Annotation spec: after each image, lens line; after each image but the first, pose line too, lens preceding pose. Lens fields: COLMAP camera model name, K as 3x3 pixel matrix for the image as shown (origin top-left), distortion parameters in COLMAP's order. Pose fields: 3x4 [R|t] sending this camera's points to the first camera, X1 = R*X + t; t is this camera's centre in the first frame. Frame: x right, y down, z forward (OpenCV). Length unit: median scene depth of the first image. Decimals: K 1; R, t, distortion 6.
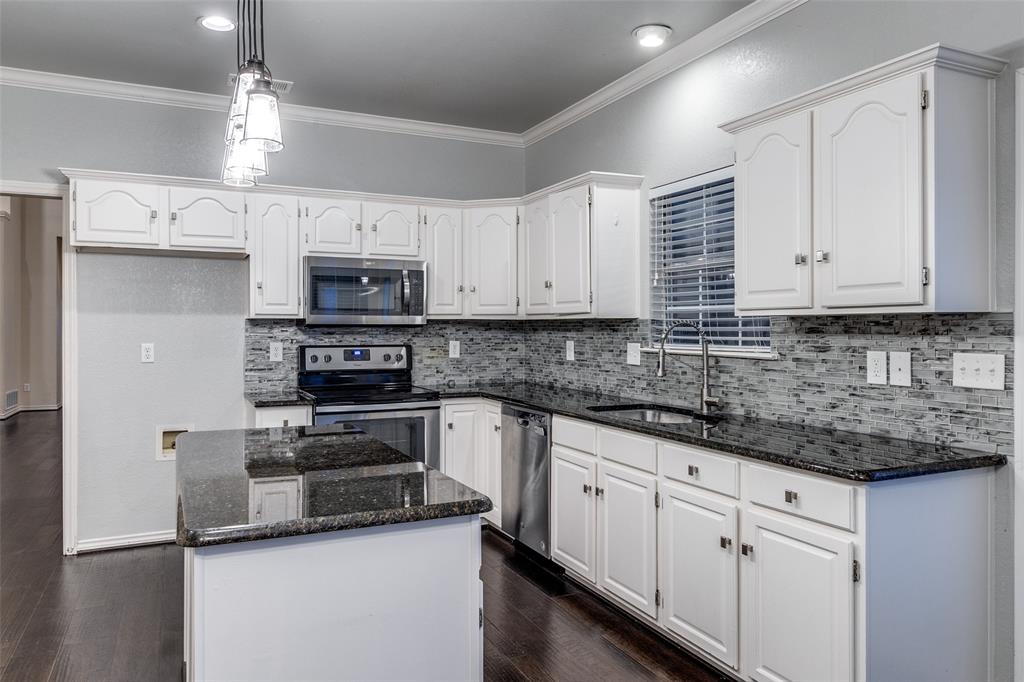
lens RADIAL K [[695.9, 0, 506.9], [0, 695.9, 327.6], [0, 0, 1]] dist [0.002455, 0.001461]
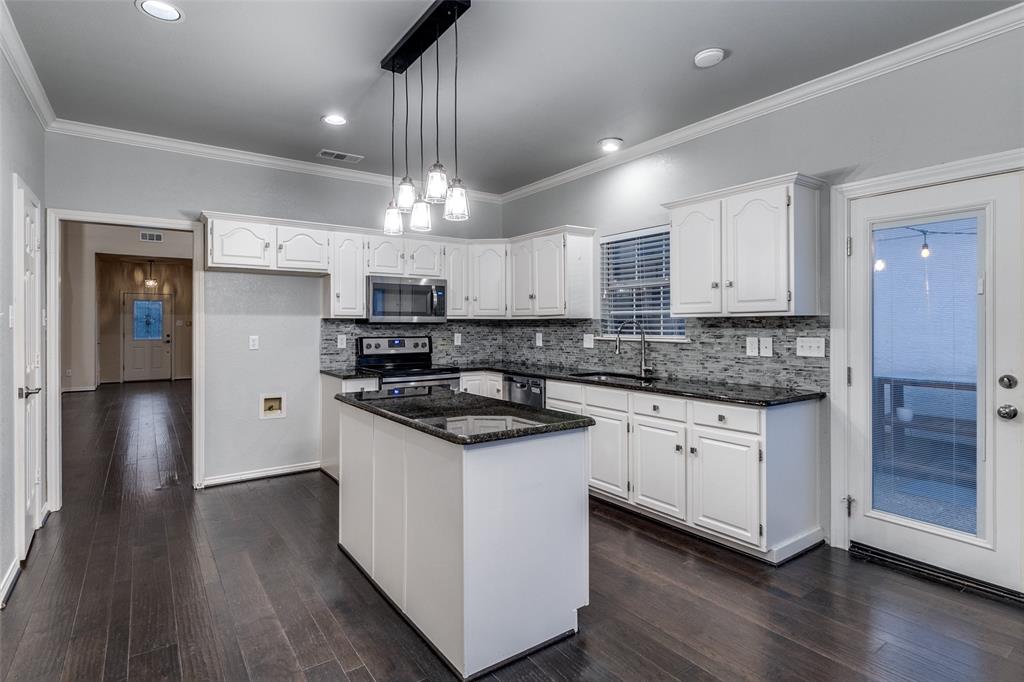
lens RADIAL K [[515.3, 0, 507.1], [0, 515.3, 323.6], [0, 0, 1]] dist [0.000244, 0.000105]
pose [[0.985196, -0.000561, 0.171431, -0.218628], [0.001026, 0.999996, -0.002624, 0.001250], [-0.171429, 0.002761, 0.985193, -0.129039]]
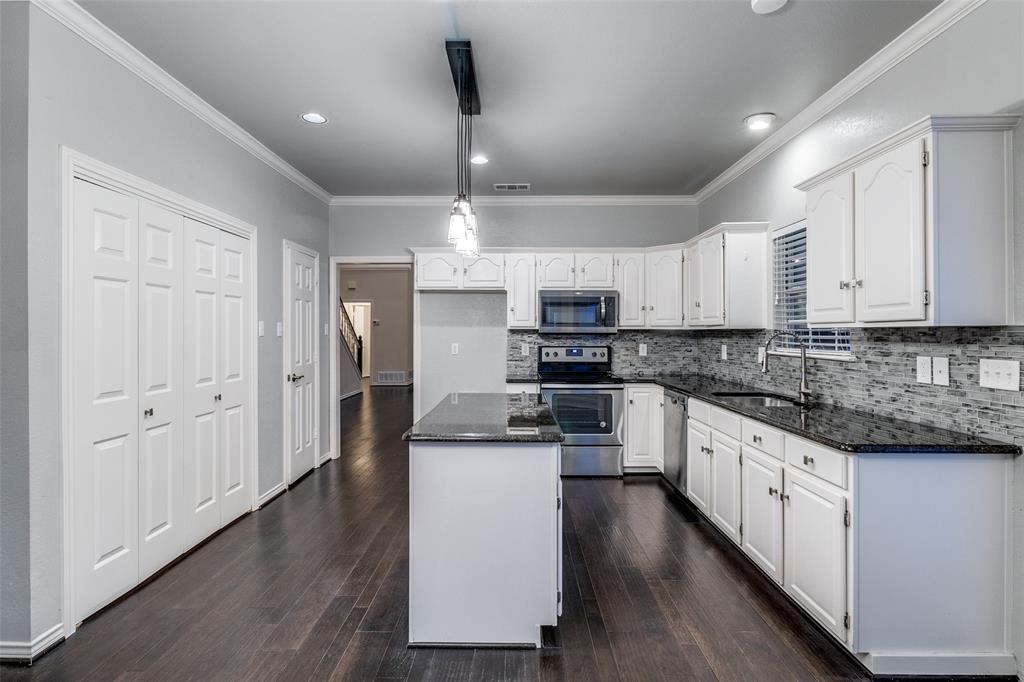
lens RADIAL K [[507.9, 0, 512.0], [0, 507.9, 330.6], [0, 0, 1]] dist [0.000529, -0.000281]
pose [[0.900580, -0.000390, -0.434689, 0.189742], [-0.001688, 0.999989, -0.004396, -0.004952], [0.434686, 0.004693, 0.900570, -0.094290]]
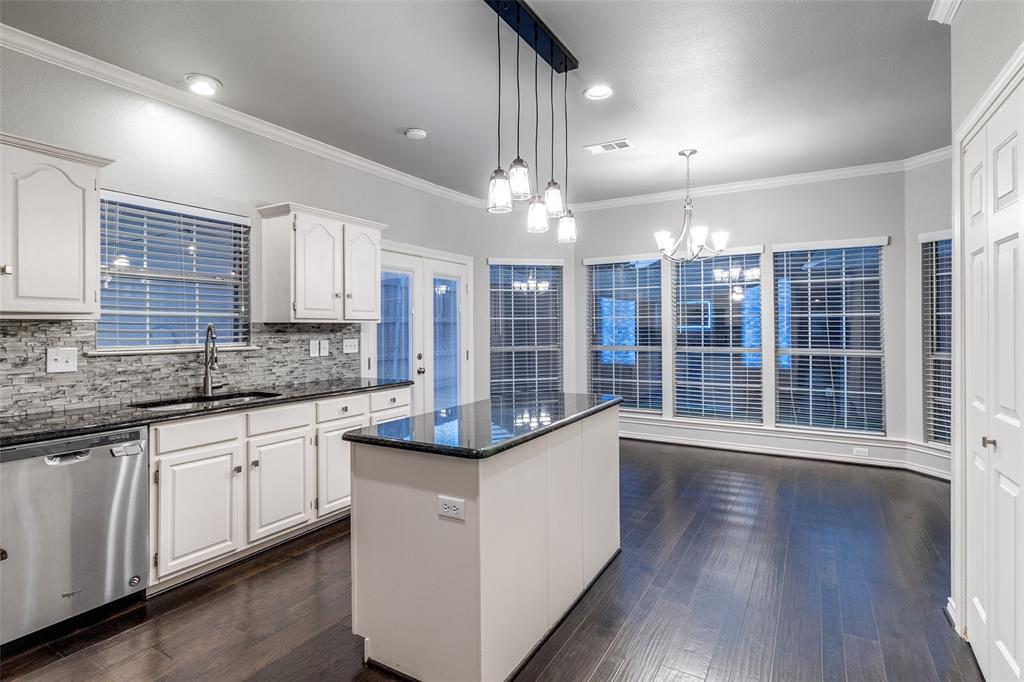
lens RADIAL K [[507.9, 0, 512.0], [0, 507.9, 330.6], [0, 0, 1]] dist [0.000529, -0.000281]
pose [[-0.558794, 0.000007, 0.829307, -0.747162], [0.004588, 0.999985, 0.003083, 0.001310], [-0.829294, 0.005527, -0.558785, 0.971565]]
